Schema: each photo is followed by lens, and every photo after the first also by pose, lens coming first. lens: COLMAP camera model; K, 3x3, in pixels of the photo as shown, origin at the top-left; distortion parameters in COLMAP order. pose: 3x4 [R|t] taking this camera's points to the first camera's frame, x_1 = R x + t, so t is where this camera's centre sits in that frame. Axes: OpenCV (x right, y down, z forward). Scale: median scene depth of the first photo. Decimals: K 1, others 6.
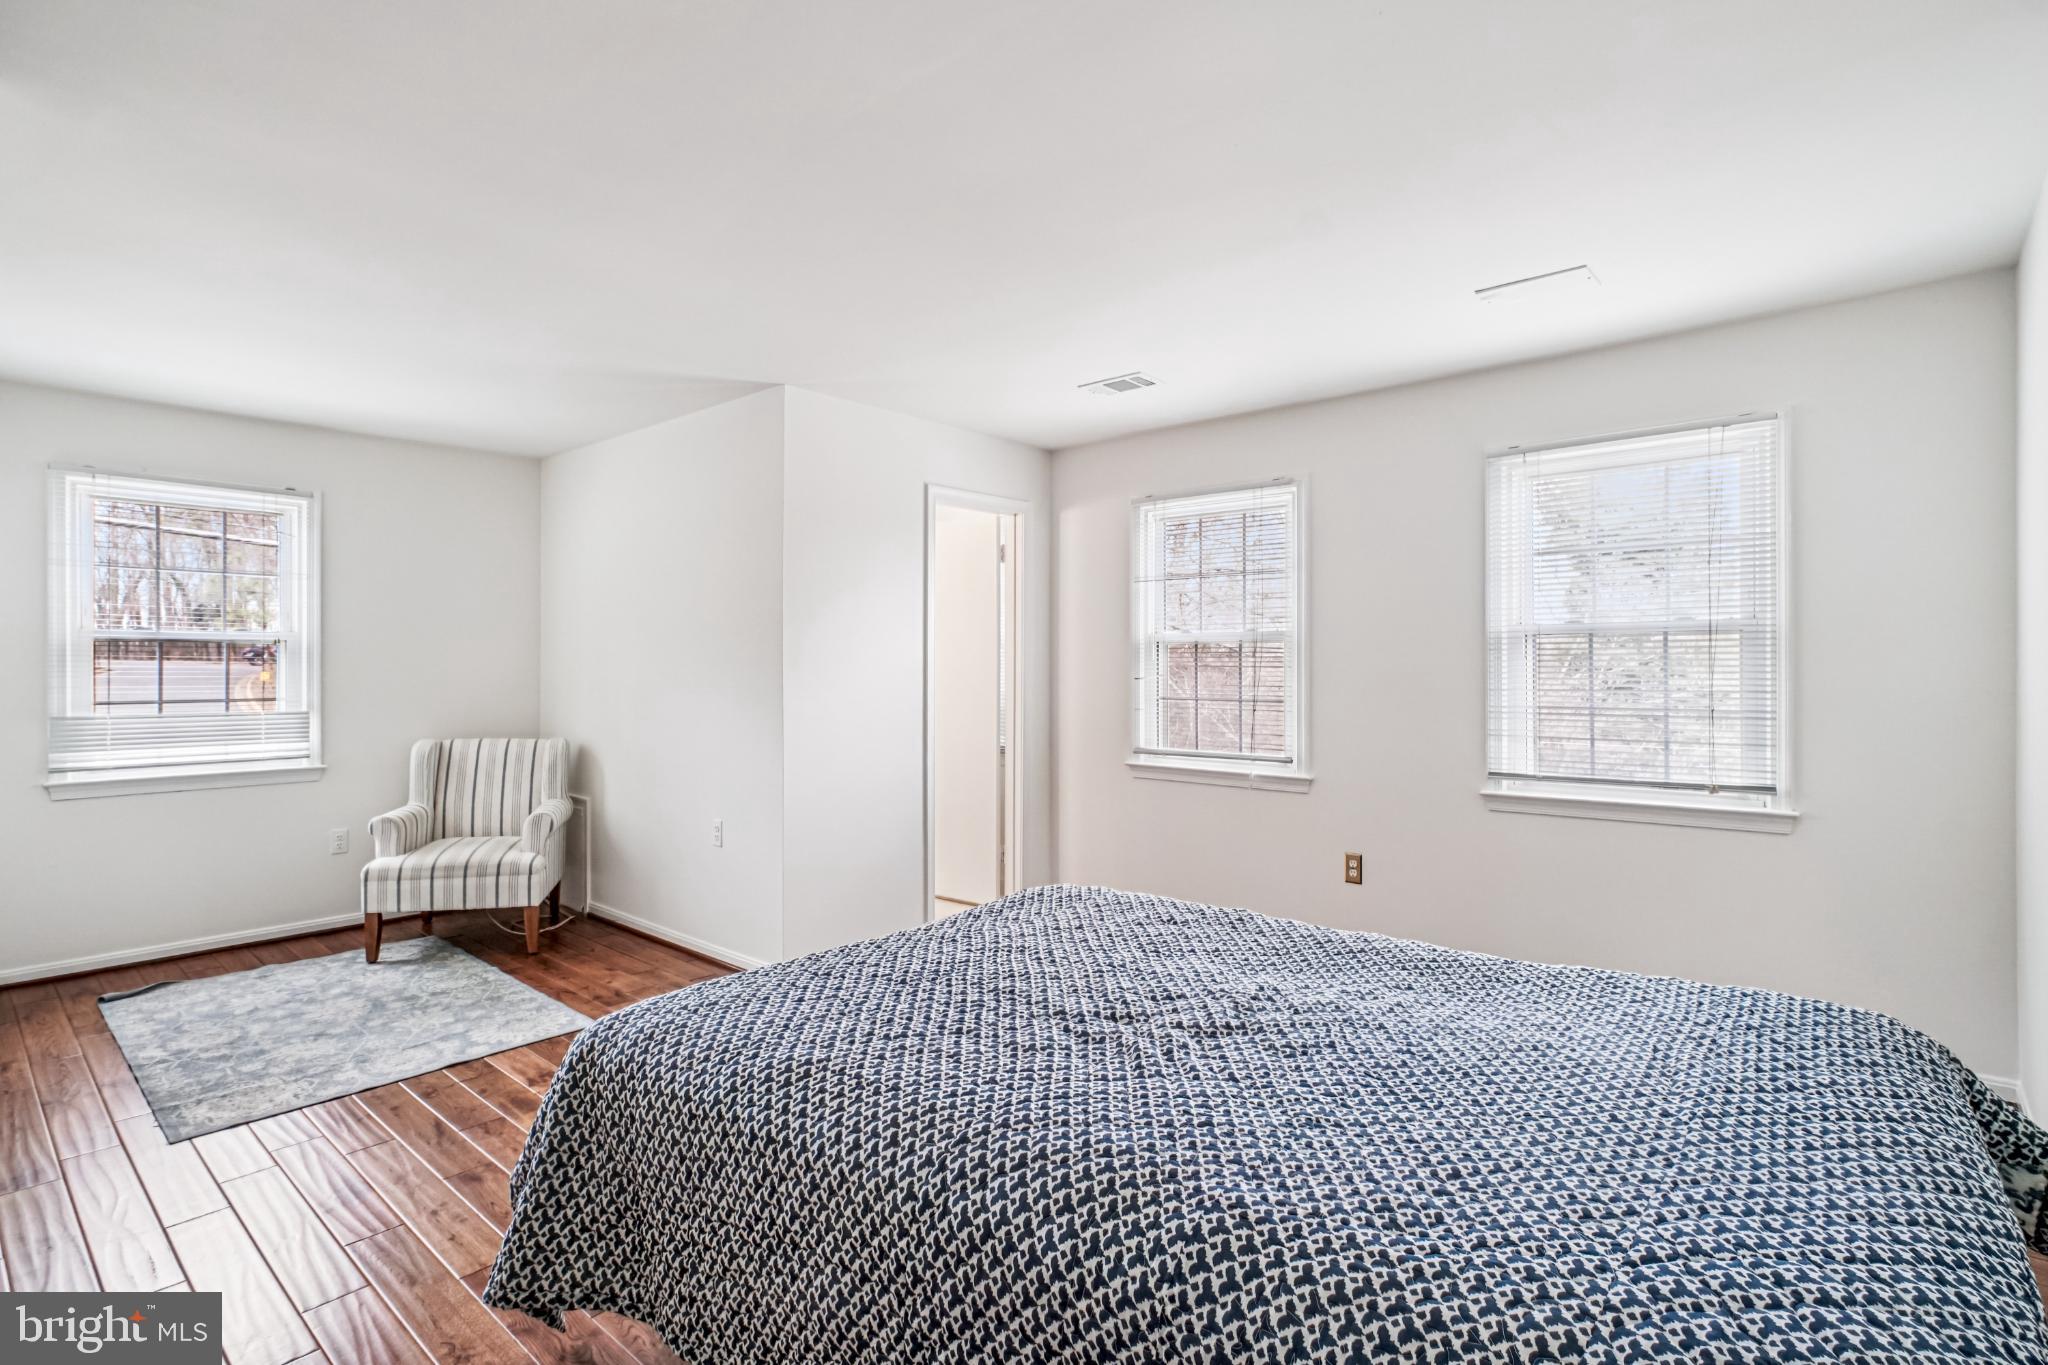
lens RADIAL K [[982.9, 0, 1012.7], [0, 982.9, 662.5], [0, 0, 1]] dist [-0.013265, 0.008232]
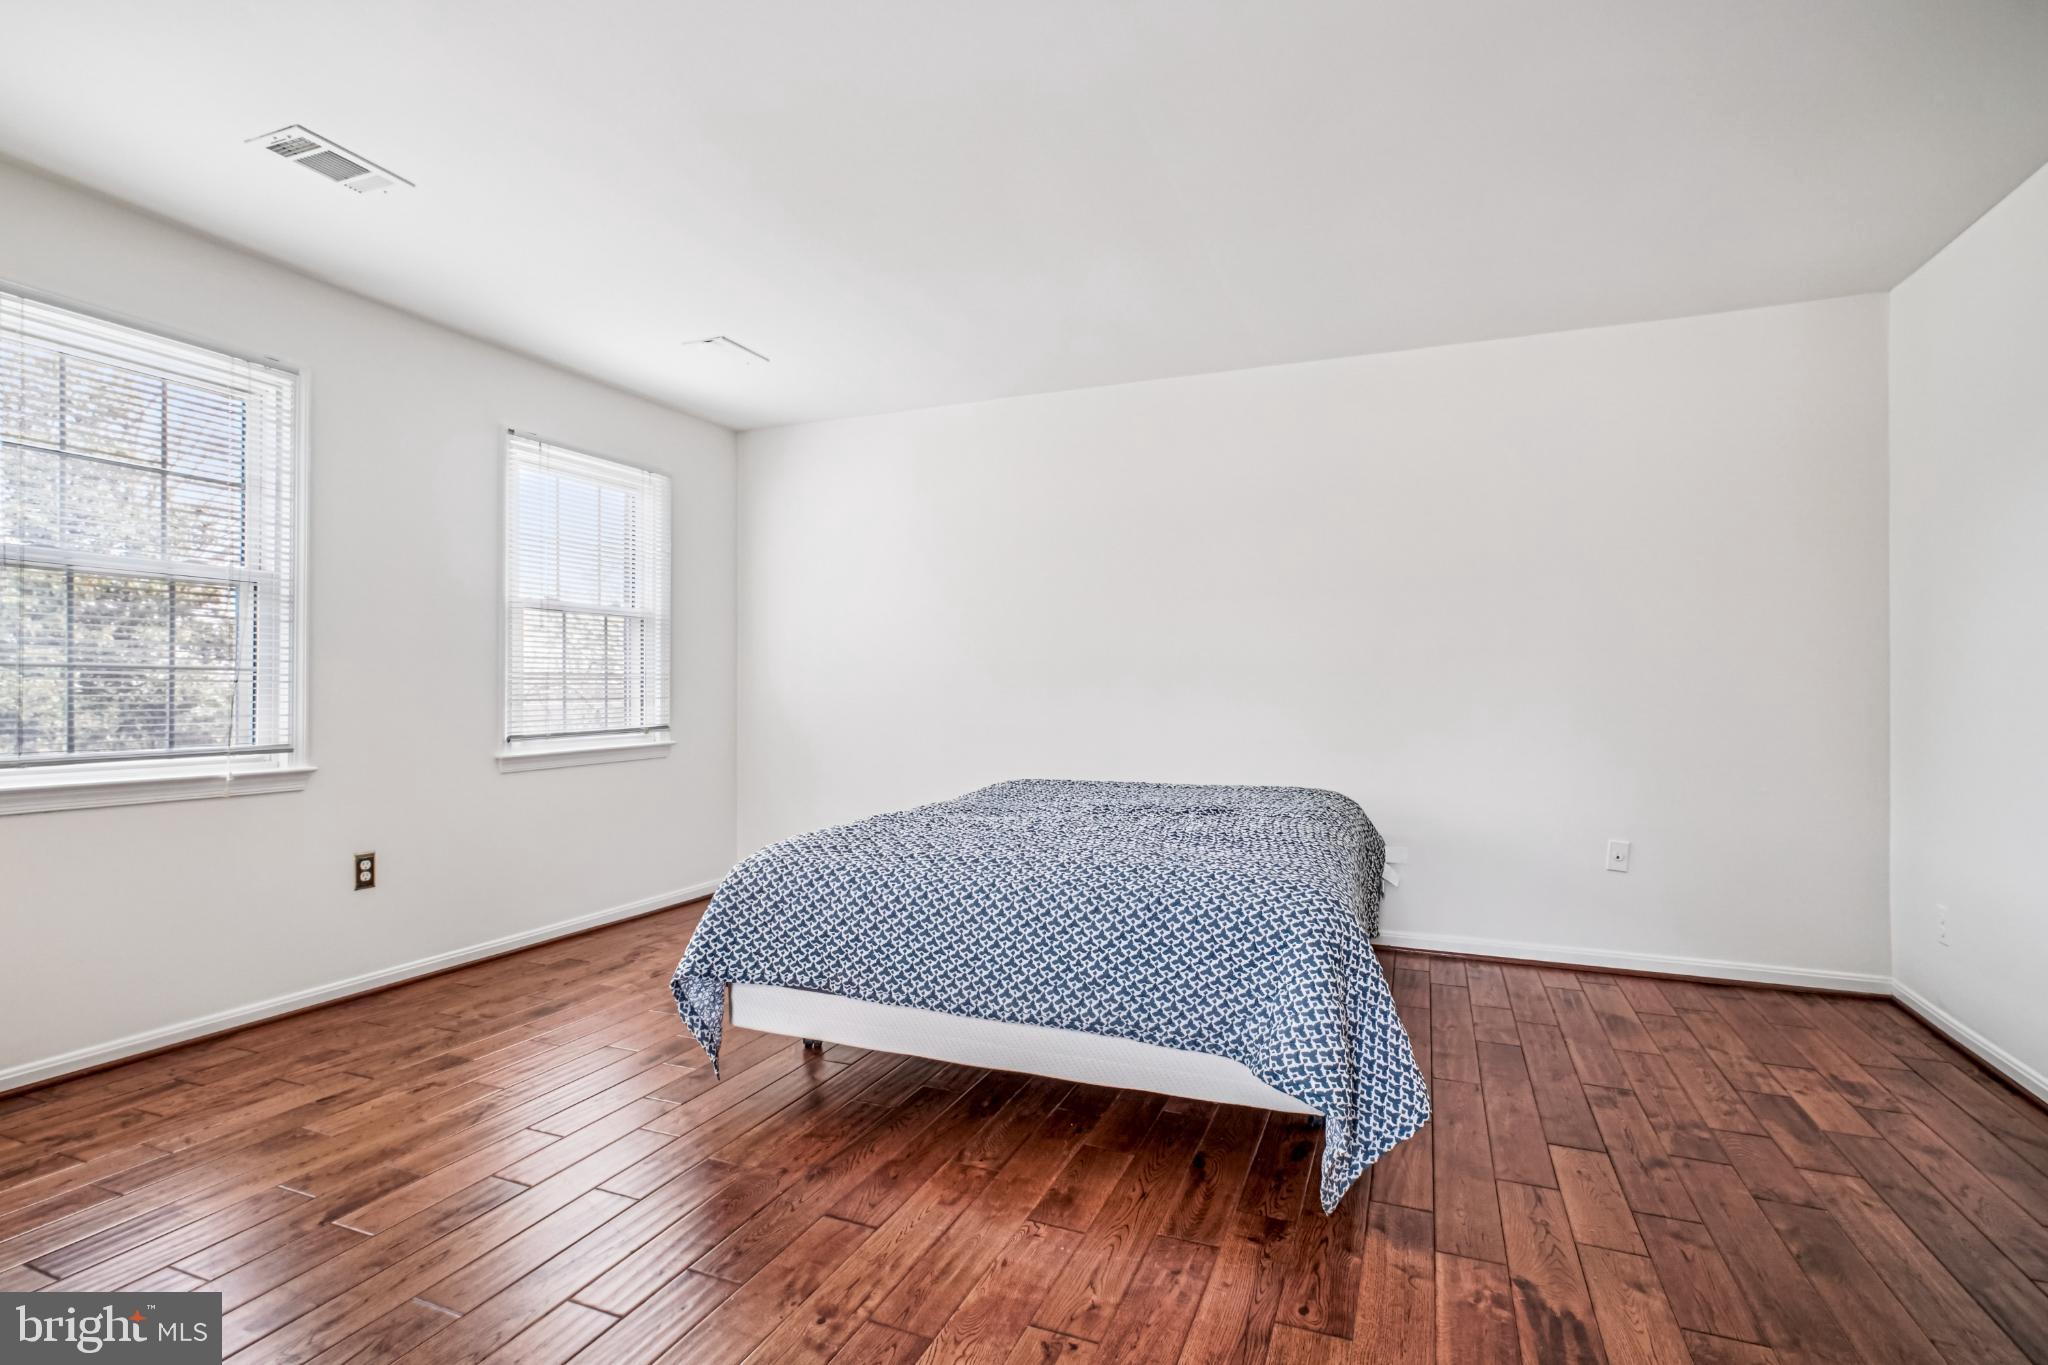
lens RADIAL K [[982.9, 0, 1018.6], [0, 982.9, 684.9], [0, 0, 1]] dist [-0.013265, 0.008232]
pose [[-0.322663, 0.009402, 0.946467, -0.607962], [-0.002342, 0.999940, -0.010732, 0.061386], [-0.946511, -0.005679, -0.322621, 0.744469]]
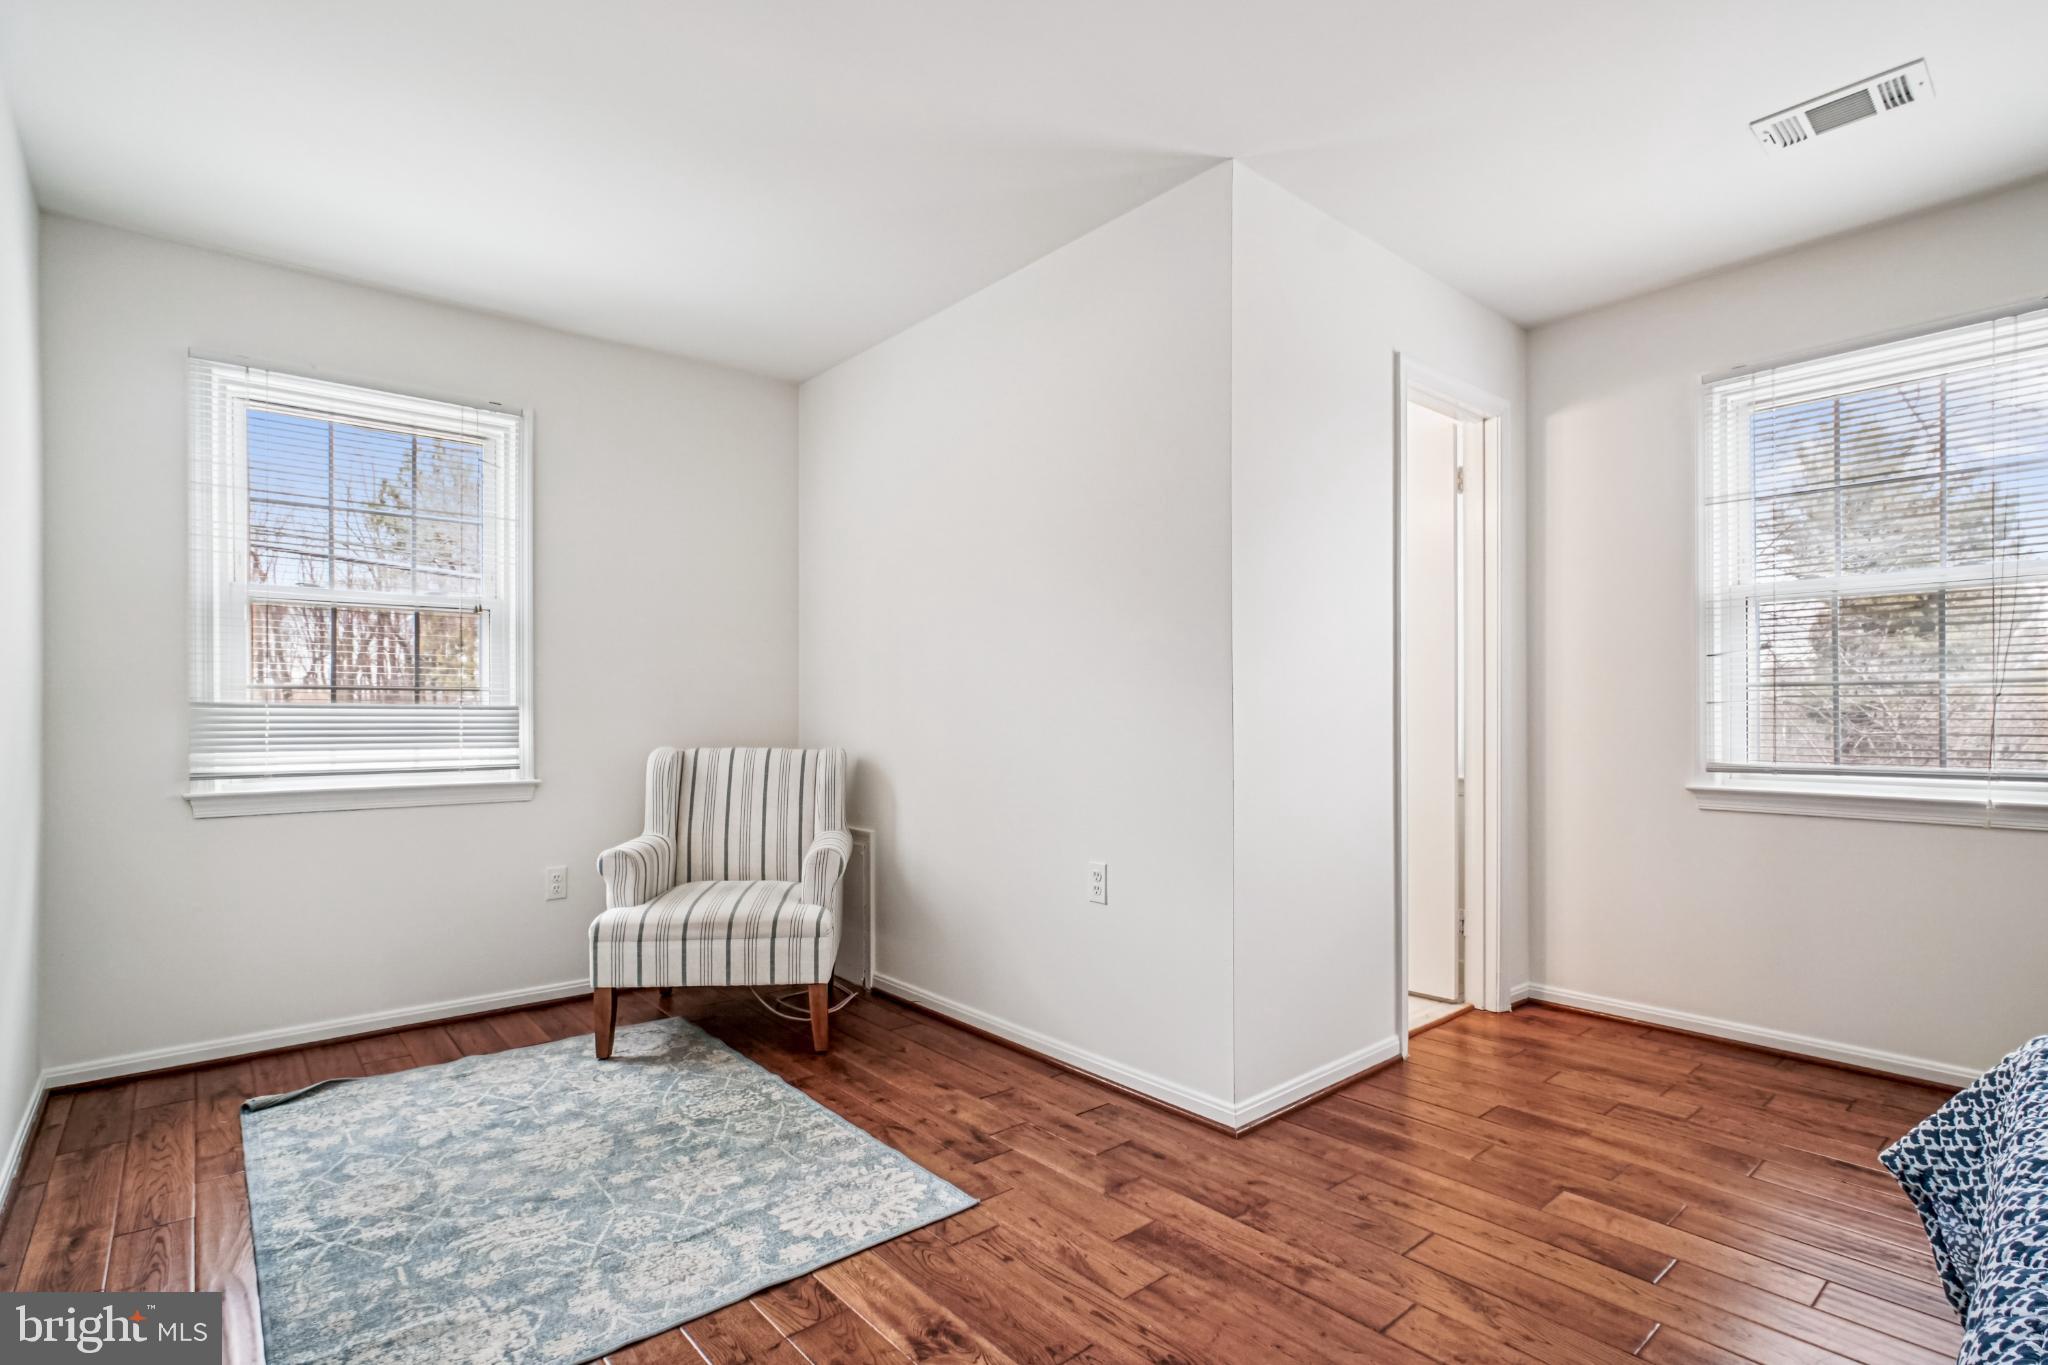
lens RADIAL K [[982.9, 0, 1029.1], [0, 982.9, 712.3], [0, 0, 1]] dist [-0.013265, 0.008232]
pose [[0.990690, -0.001733, -0.136125, -0.267400], [0.001722, 0.999998, -0.000203, 0.062808], [0.136125, -0.000034, 0.990692, 0.360084]]
